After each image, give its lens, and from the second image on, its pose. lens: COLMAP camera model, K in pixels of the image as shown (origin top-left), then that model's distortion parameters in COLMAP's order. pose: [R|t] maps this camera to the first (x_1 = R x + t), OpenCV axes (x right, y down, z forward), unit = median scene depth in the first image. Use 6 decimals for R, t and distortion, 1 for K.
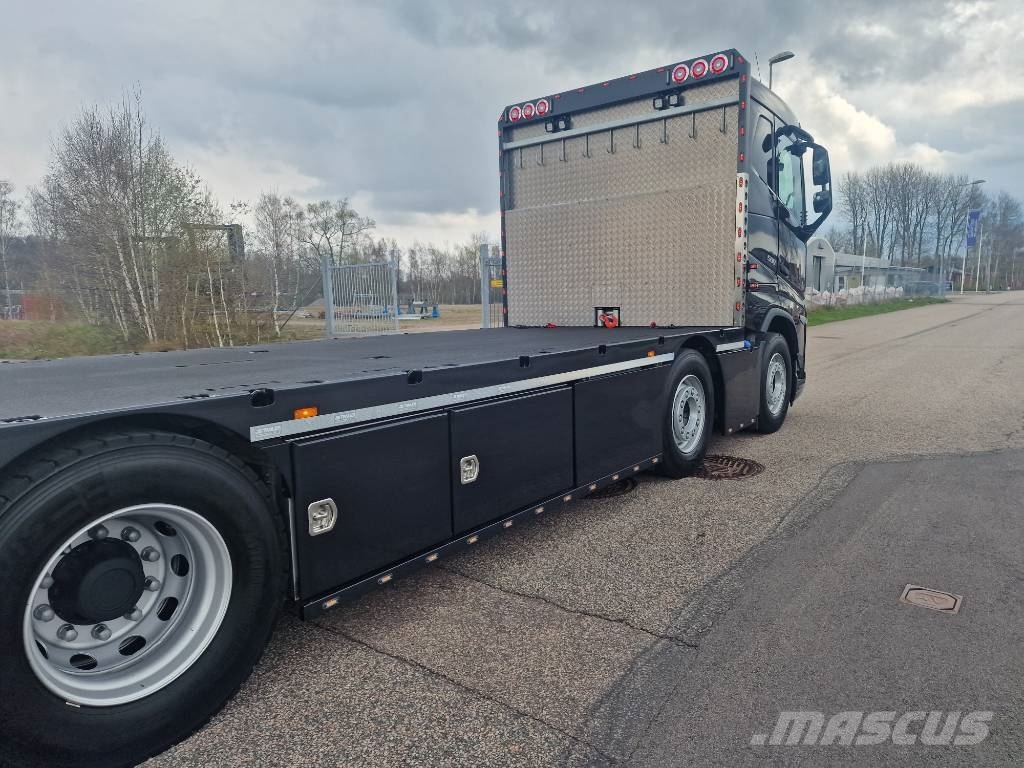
lens RADIAL K [[698.0, 0, 520.8], [0, 698.0, 383.2], [0, 0, 1]] dist [0.057383, -0.055937]
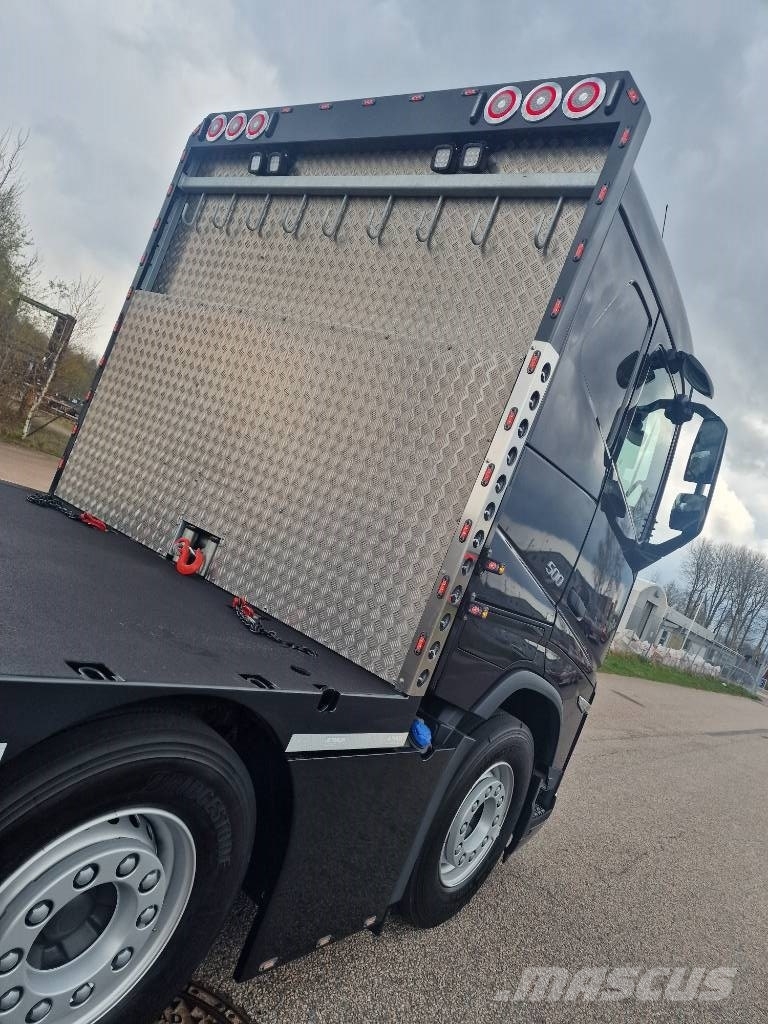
lens RADIAL K [[698.0, 0, 404.2], [0, 698.0, 518.6], [0, 0, 1]] dist [0.057383, -0.055937]
pose [[0.919439, 0.391306, 0.038886, 0.208065], [-0.381832, 0.912044, -0.149601, -0.089909], [-0.094006, 0.122701, 0.987982, 0.488355]]
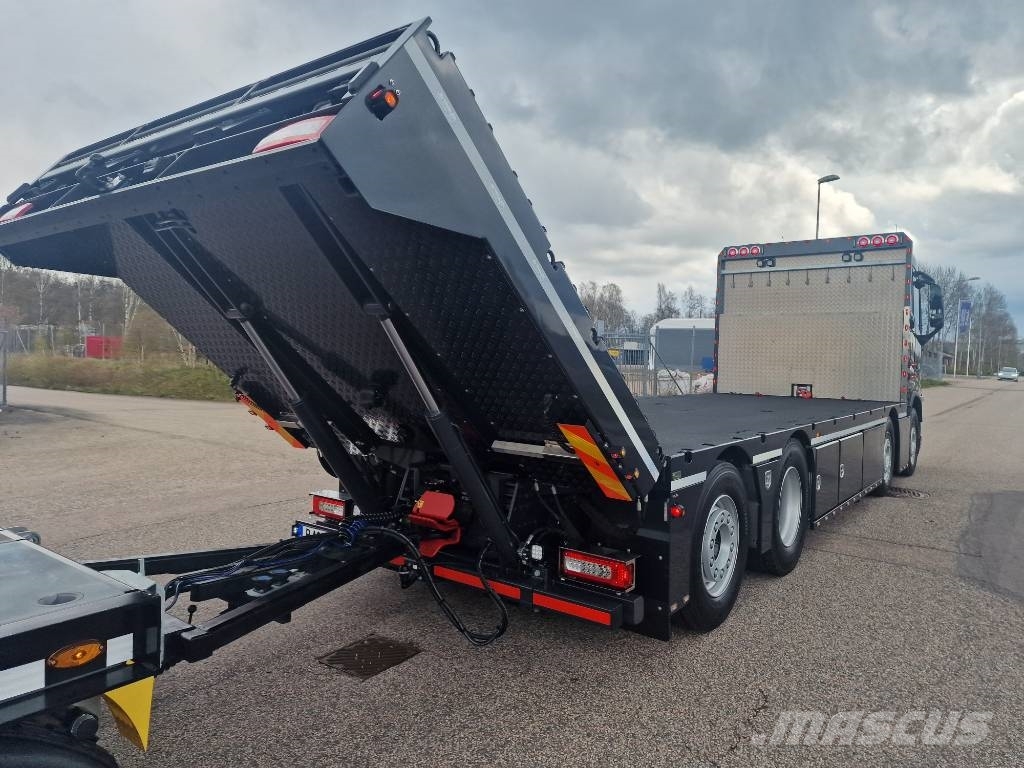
lens RADIAL K [[698.0, 0, 519.3], [0, 698.0, 368.4], [0, 0, 1]] dist [0.057383, -0.055937]
pose [[0.998612, 0.050542, 0.014802, -0.458600], [-0.048703, 0.993212, -0.105628, 0.041903], [-0.020040, 0.104760, 0.994296, -0.442441]]
